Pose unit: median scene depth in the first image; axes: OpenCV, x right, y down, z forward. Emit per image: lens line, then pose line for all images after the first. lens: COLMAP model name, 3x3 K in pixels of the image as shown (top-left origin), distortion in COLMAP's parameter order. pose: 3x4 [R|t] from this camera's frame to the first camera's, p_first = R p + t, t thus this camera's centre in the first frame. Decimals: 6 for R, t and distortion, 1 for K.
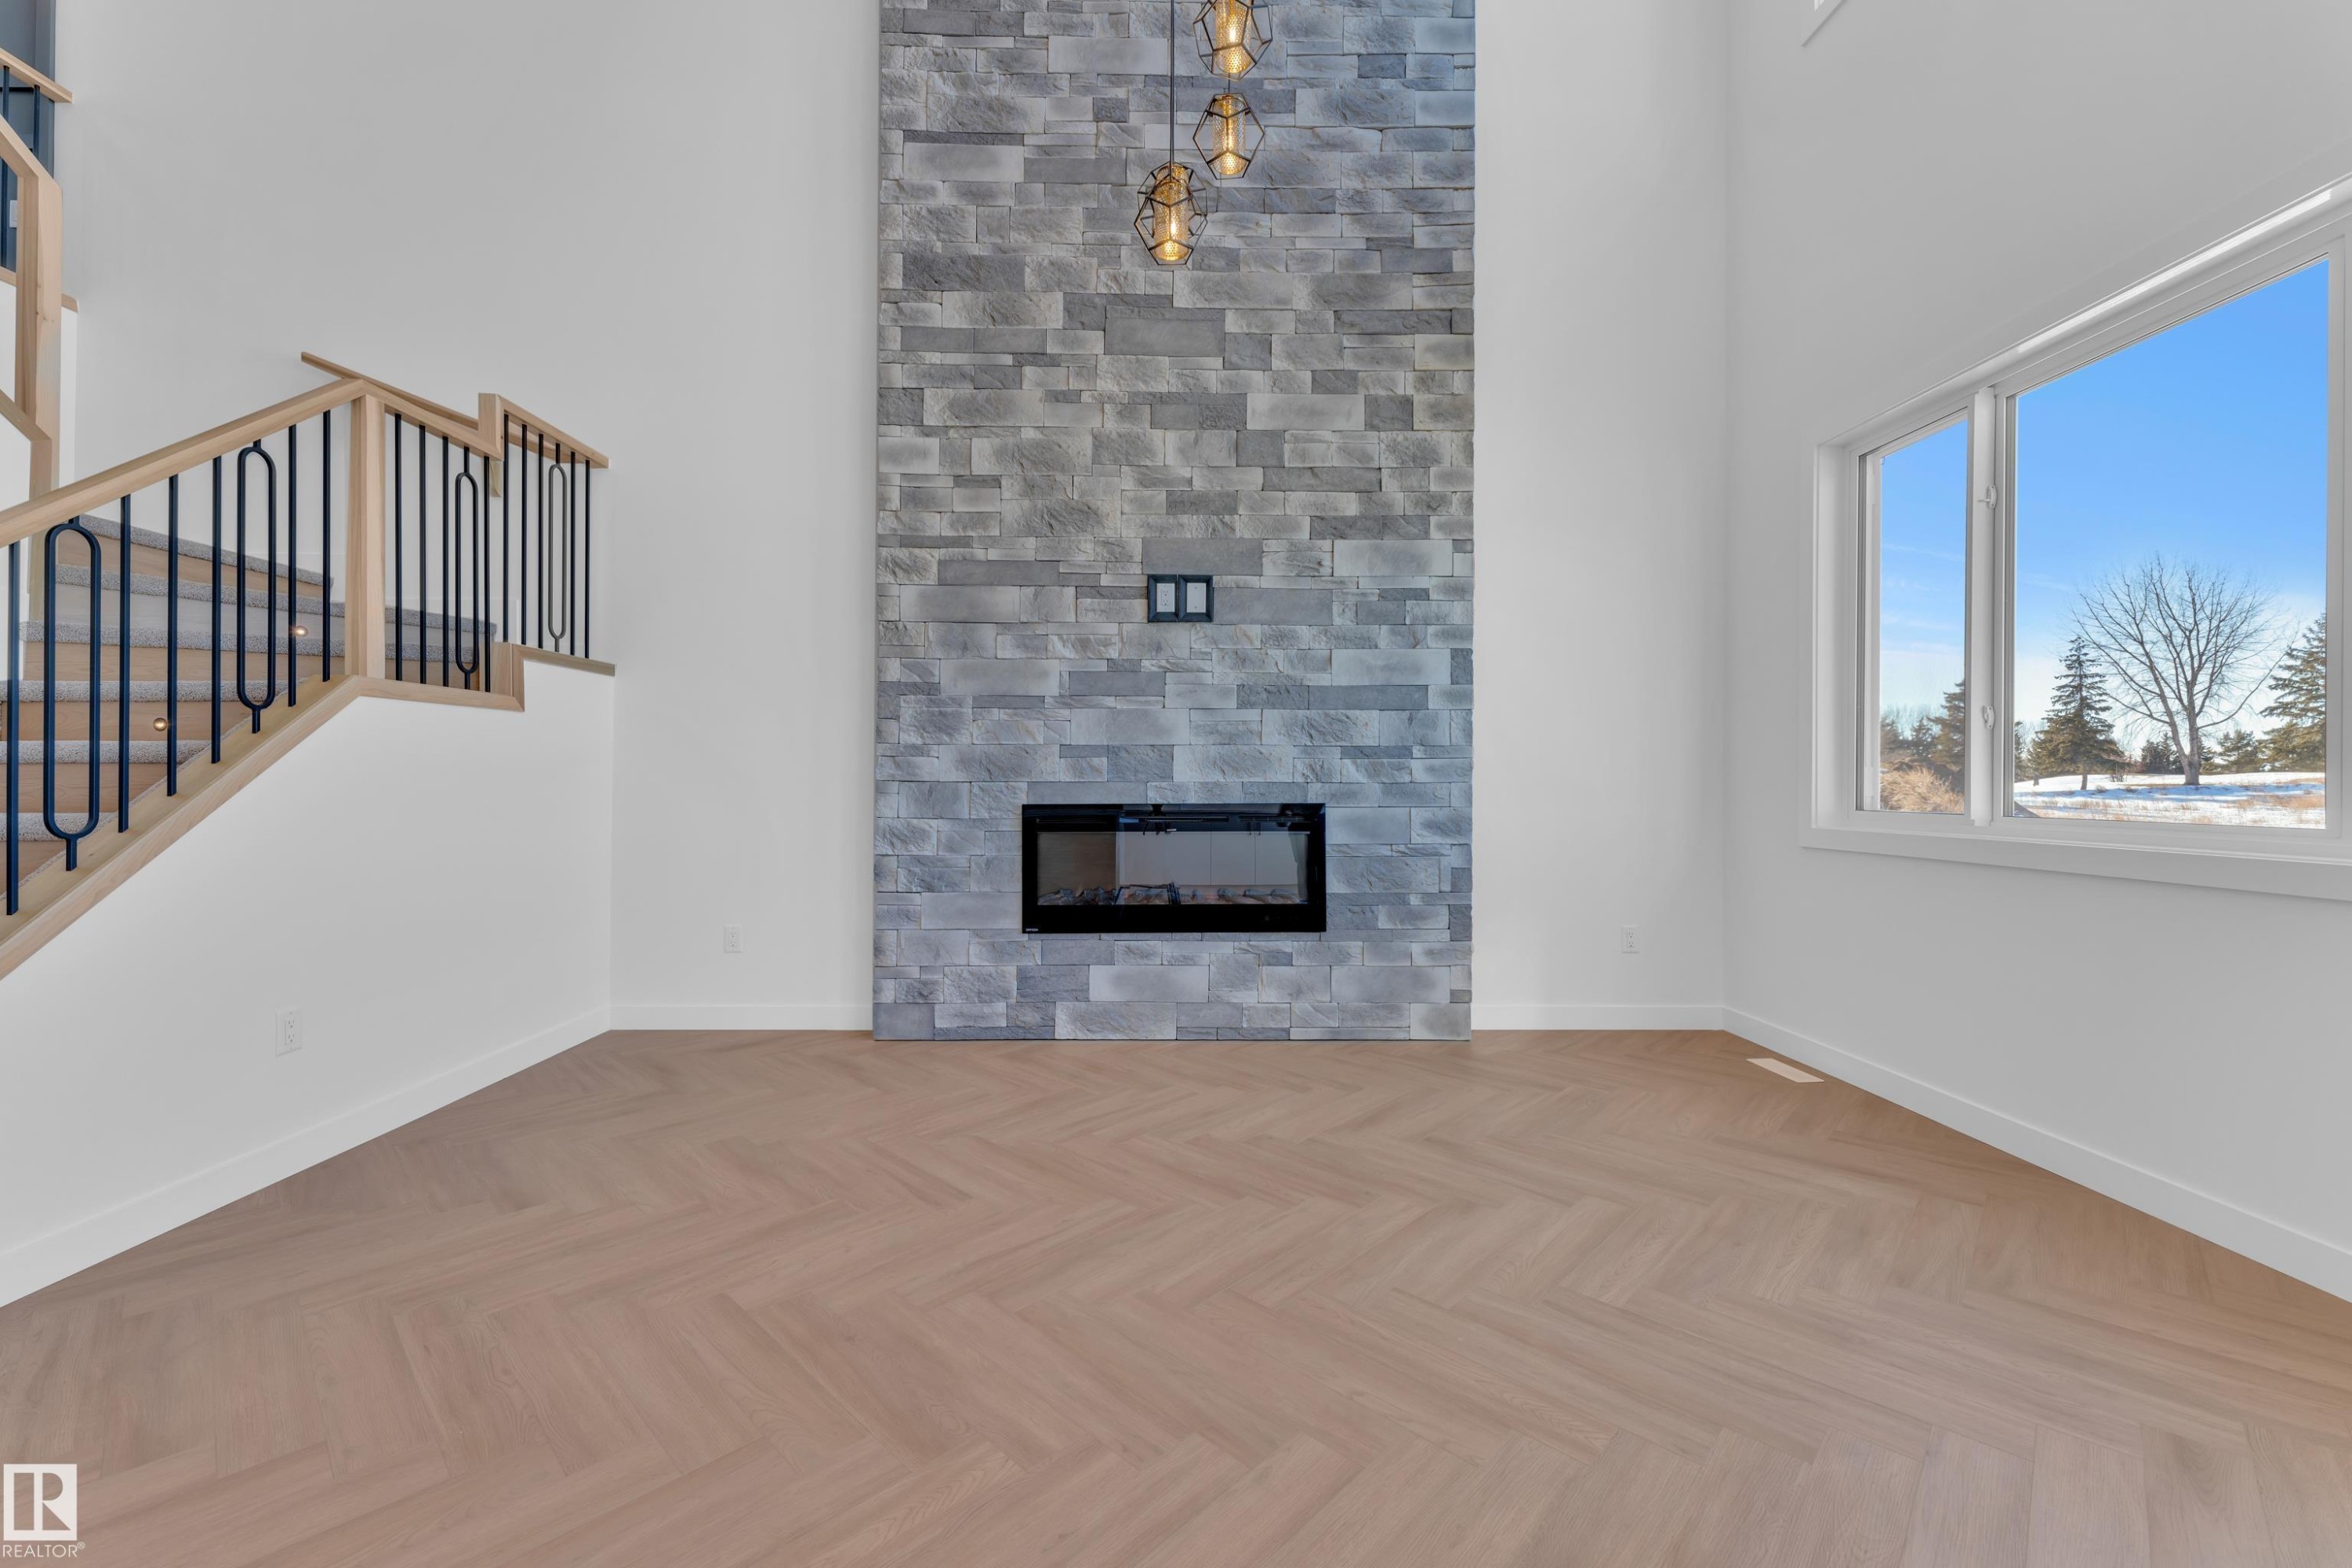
lens RADIAL K [[942.0, 0, 1173.7], [0, 942.0, 772.7], [0, 0, 1]] dist [0.000405, 0.000652]
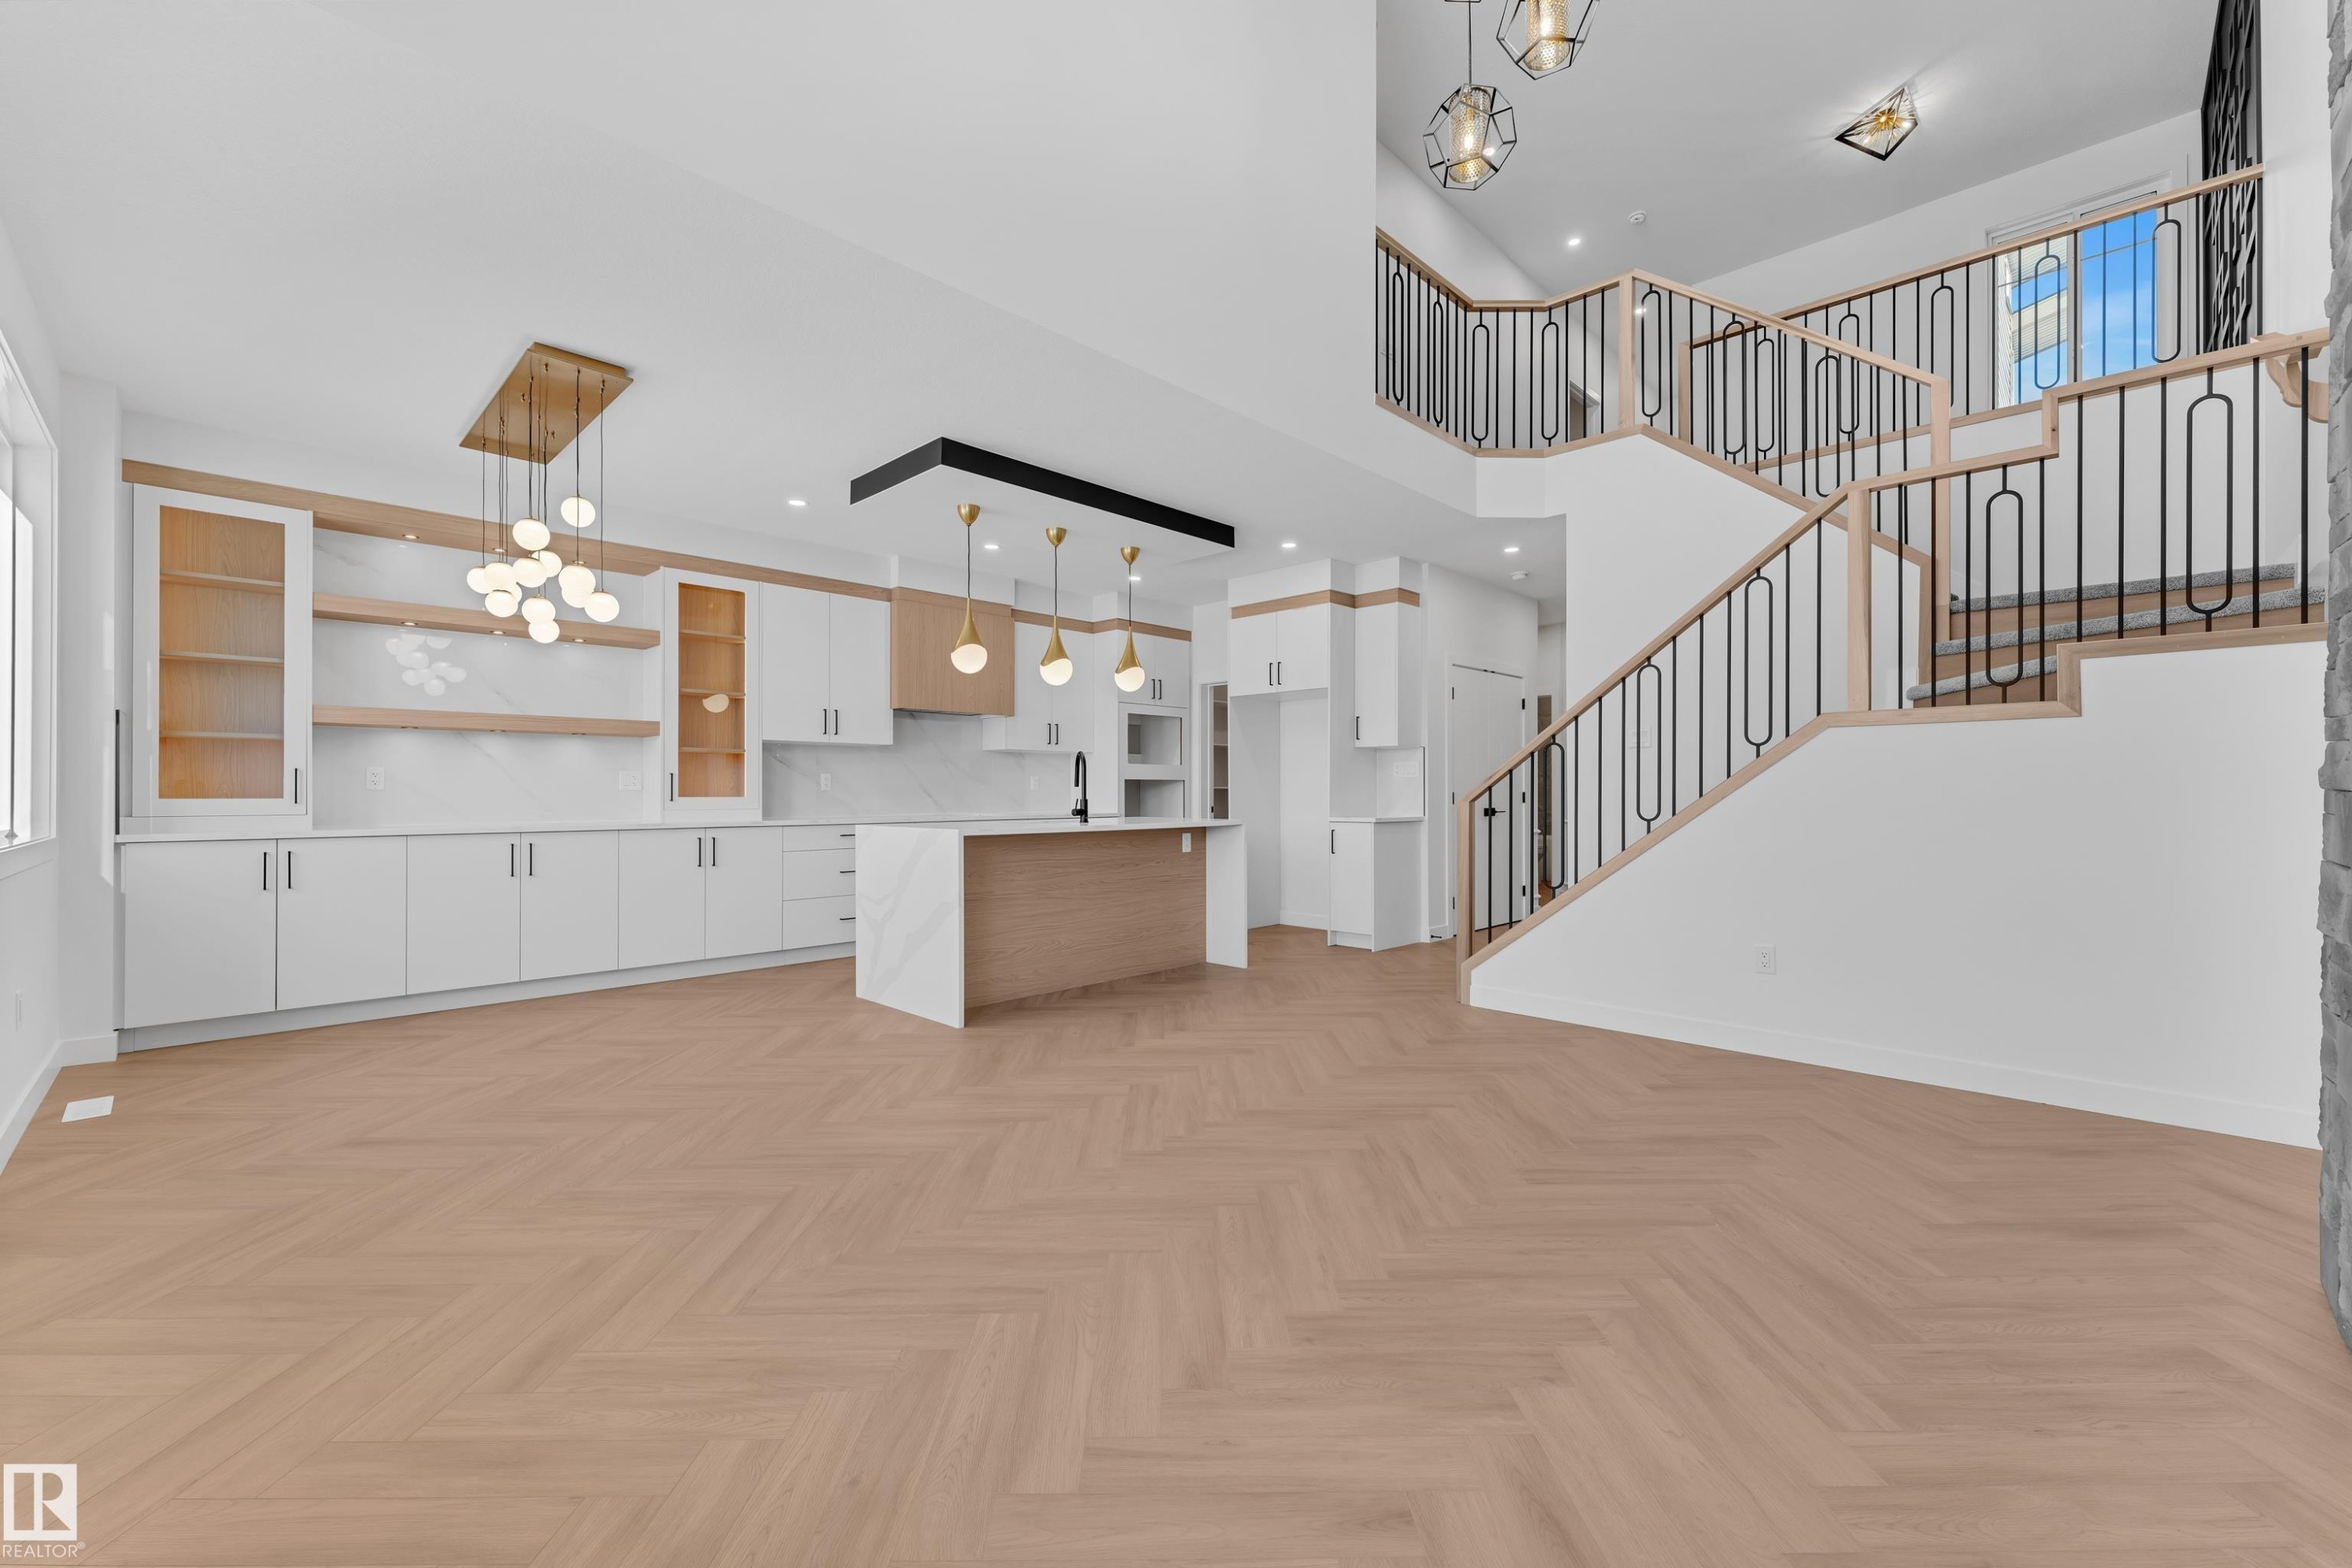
lens RADIAL K [[942.0, 0, 1178.1], [0, 942.0, 788.3], [0, 0, 1]] dist [0.000405, 0.000652]
pose [[-0.710347, -0.004959, -0.703834, 0.509237], [0.004278, 0.999926, -0.011363, 0.009482], [0.703838, -0.011083, -0.710274, 0.921107]]
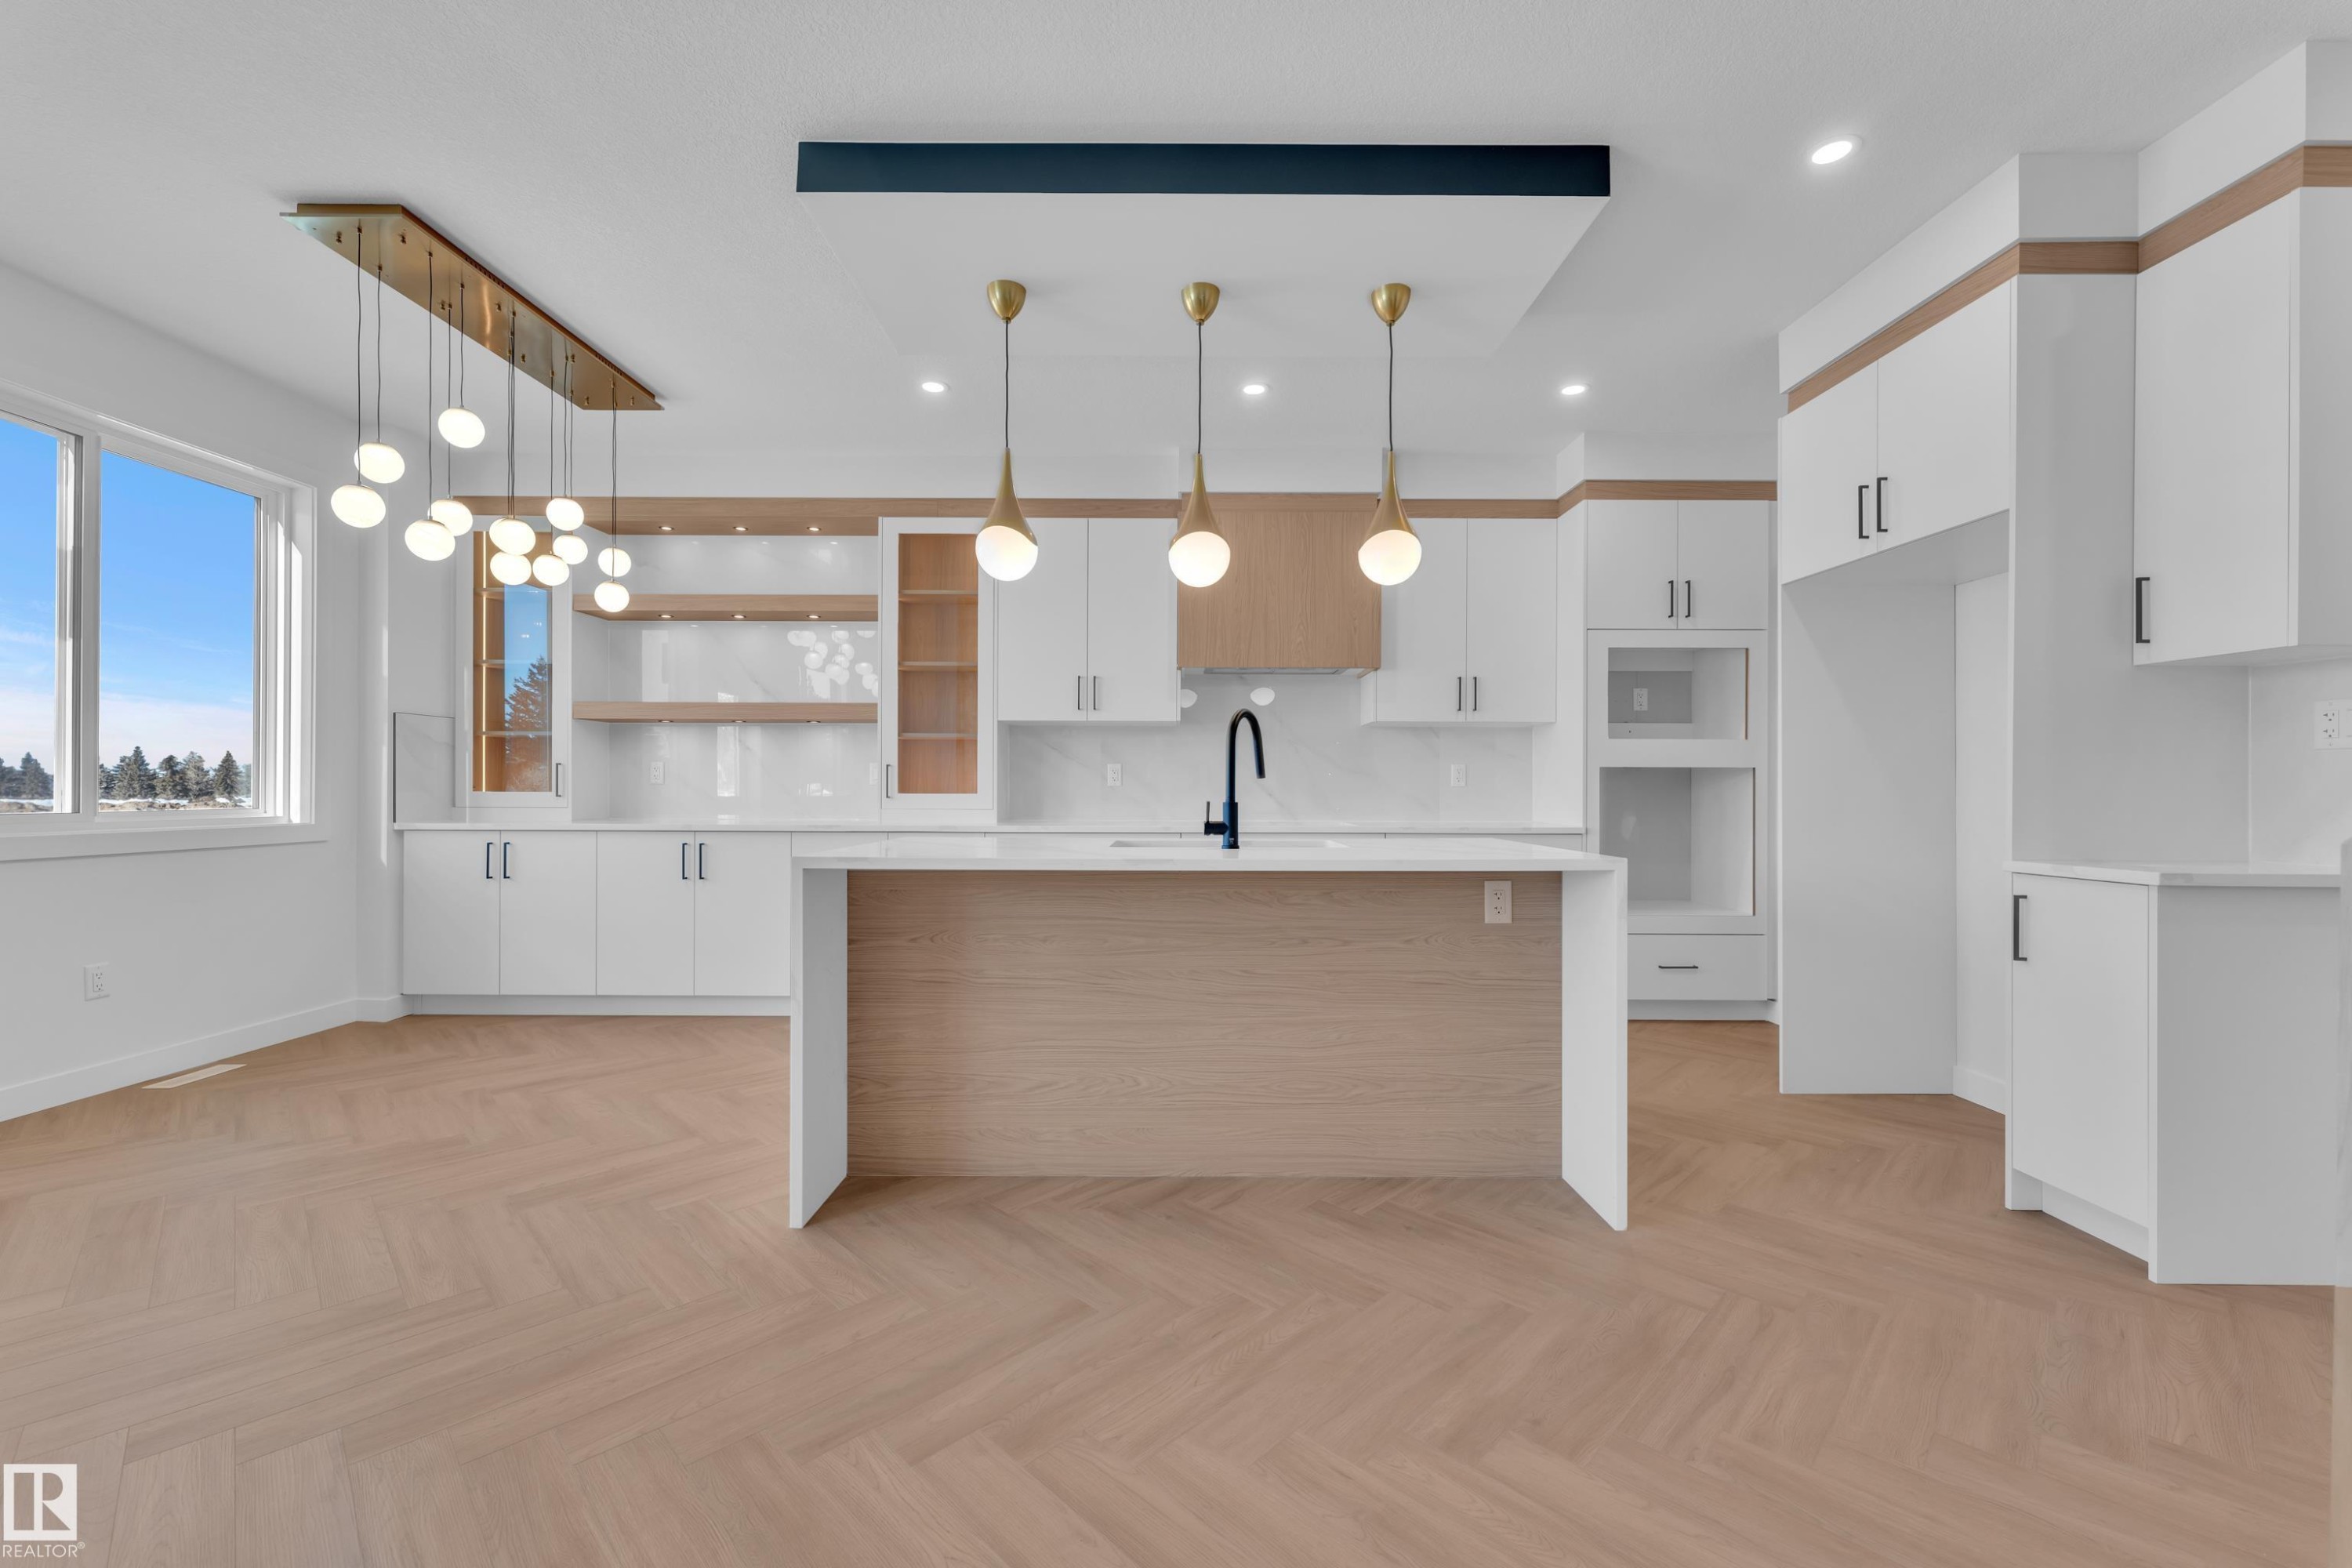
lens RADIAL K [[942.0, 0, 1172.2], [0, 942.0, 787.9], [0, 0, 1]] dist [0.000405, 0.000652]
pose [[-0.999779, -0.006530, 0.019960, -0.322333], [-0.006740, 0.999923, -0.010456, 0.006045], [-0.019891, -0.010588, -0.999746, 0.546446]]
